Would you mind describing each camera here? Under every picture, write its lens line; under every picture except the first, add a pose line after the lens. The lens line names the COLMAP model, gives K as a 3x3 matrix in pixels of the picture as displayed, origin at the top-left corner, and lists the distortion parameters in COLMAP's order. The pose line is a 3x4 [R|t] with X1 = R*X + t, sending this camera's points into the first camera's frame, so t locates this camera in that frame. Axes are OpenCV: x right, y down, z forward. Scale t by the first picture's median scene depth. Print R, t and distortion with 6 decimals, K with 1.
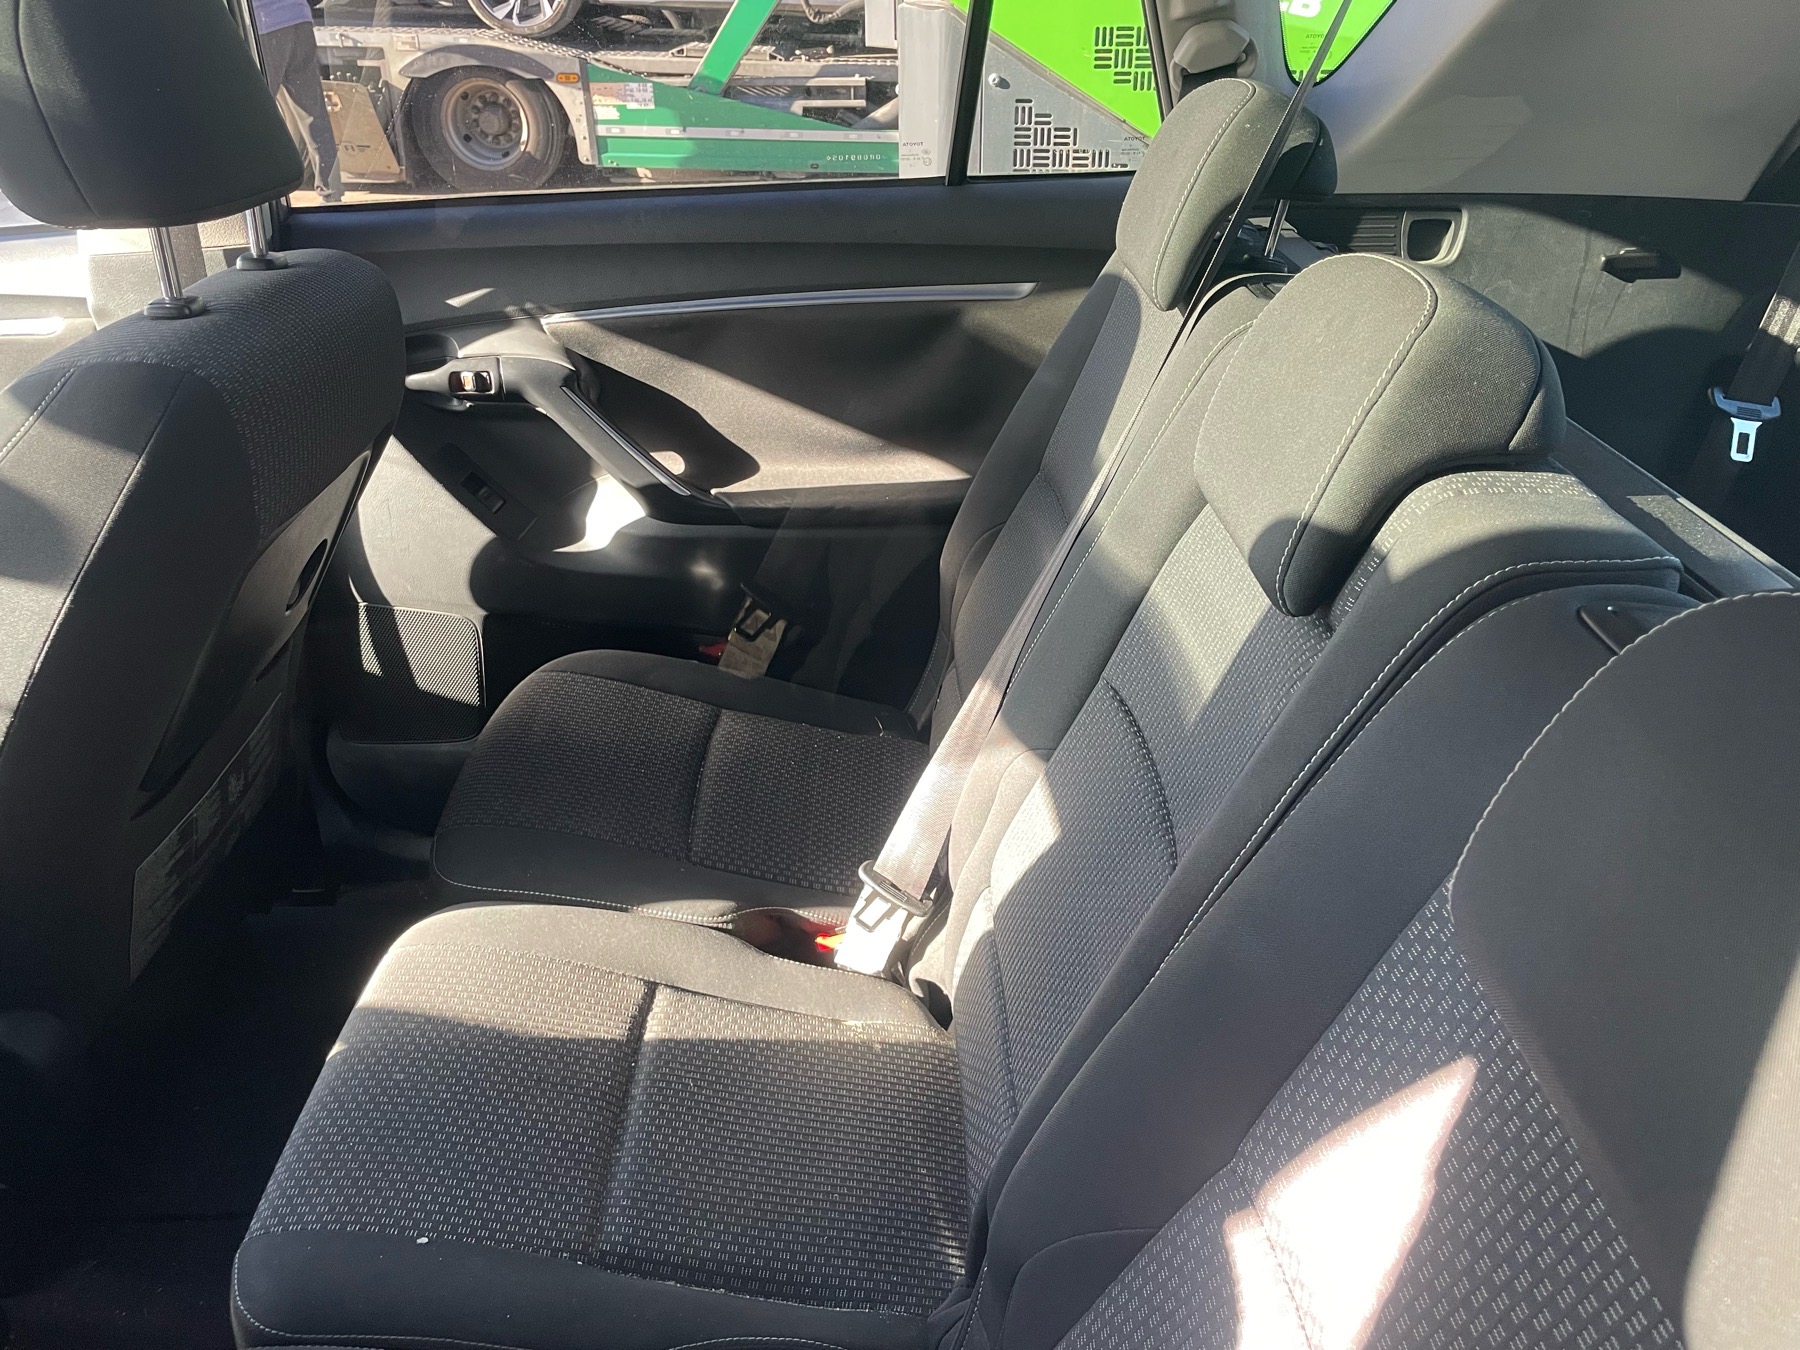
lens RADIAL K [[1337.3, 0, 922.4], [0, 1337.3, 679.9], [0, 0, 1]] dist [0.086067, -0.099419]
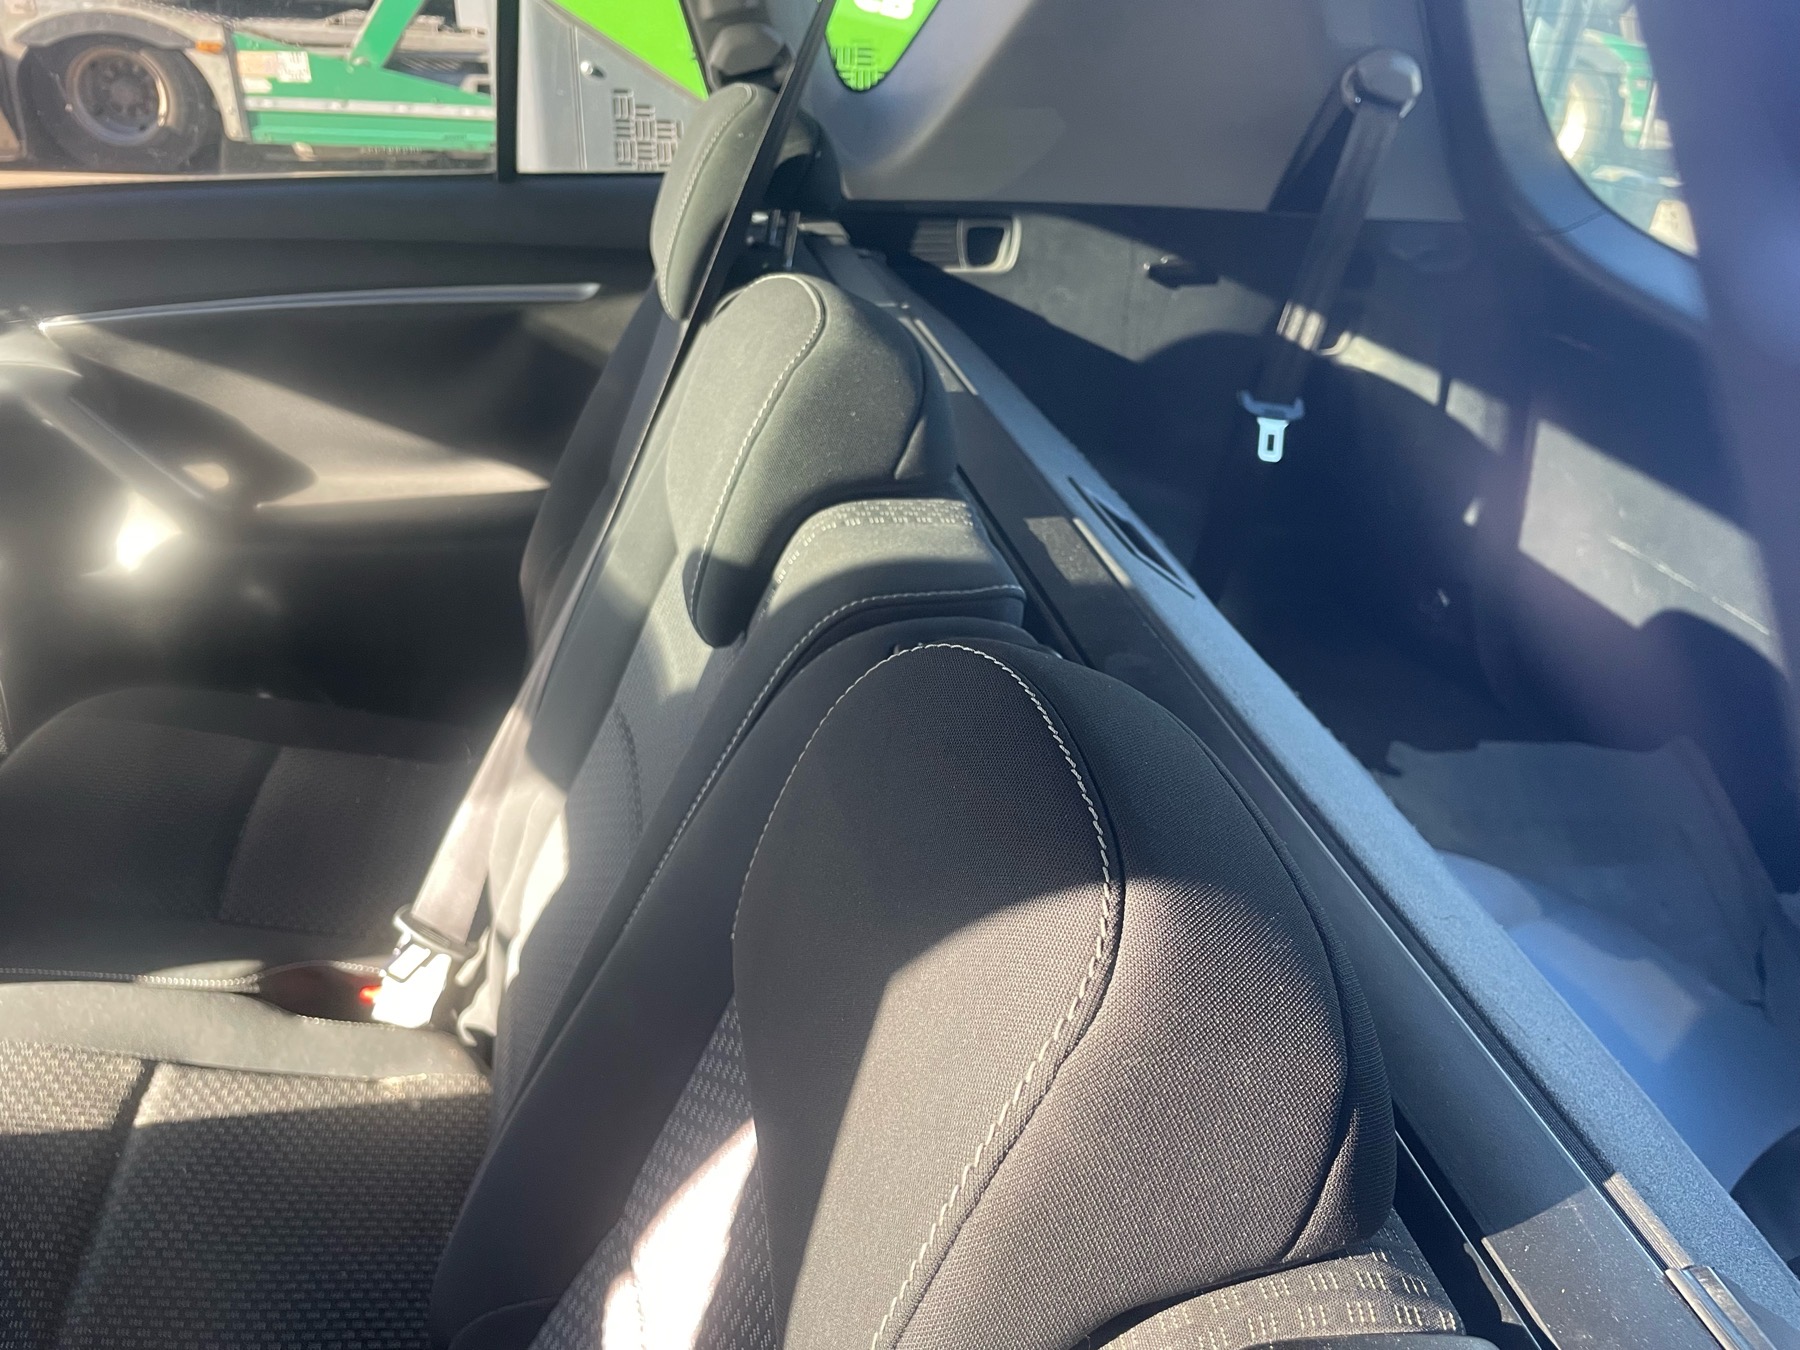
lens RADIAL K [[1351.7, 0, 894.3], [0, 1351.7, 686.4], [0, 0, 1]] dist [0.074644, -0.096476]
pose [[0.983619, -0.050389, 0.173074, 0.119300], [0.048390, 0.998704, 0.015752, -0.014629], [-0.173643, -0.007119, 0.984783, 0.002238]]
